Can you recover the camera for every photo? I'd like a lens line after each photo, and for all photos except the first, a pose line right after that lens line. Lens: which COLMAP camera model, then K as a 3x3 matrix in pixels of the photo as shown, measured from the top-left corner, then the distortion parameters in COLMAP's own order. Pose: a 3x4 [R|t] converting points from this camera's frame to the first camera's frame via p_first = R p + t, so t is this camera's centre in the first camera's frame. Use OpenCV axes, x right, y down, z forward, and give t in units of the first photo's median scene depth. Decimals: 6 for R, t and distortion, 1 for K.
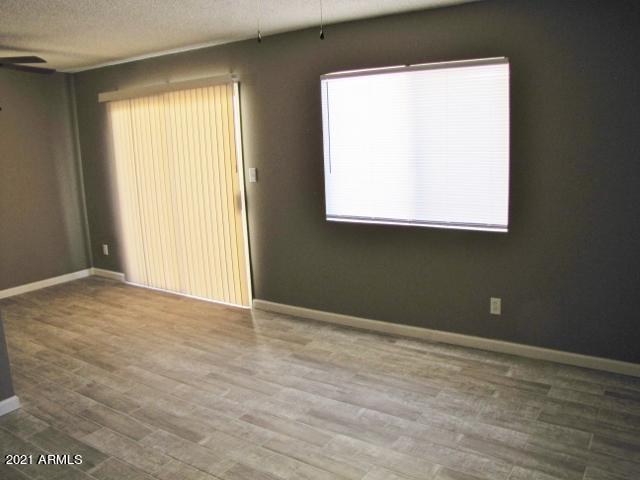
lens RADIAL K [[535.2, 0, 320.0], [0, 535.2, 240.0], [0, 0, 1]] dist [-0.172879, 0.177160]
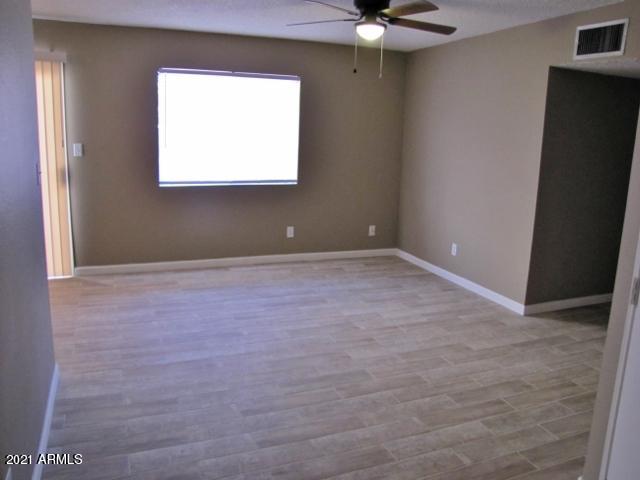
lens RADIAL K [[535.2, 0, 320.0], [0, 535.2, 240.0], [0, 0, 1]] dist [-0.172879, 0.177160]
pose [[0.570856, -0.120313, 0.812187, -0.829932], [0.101322, 0.991967, 0.075729, 0.033373], [-0.814774, 0.039062, 0.578461, -0.002417]]
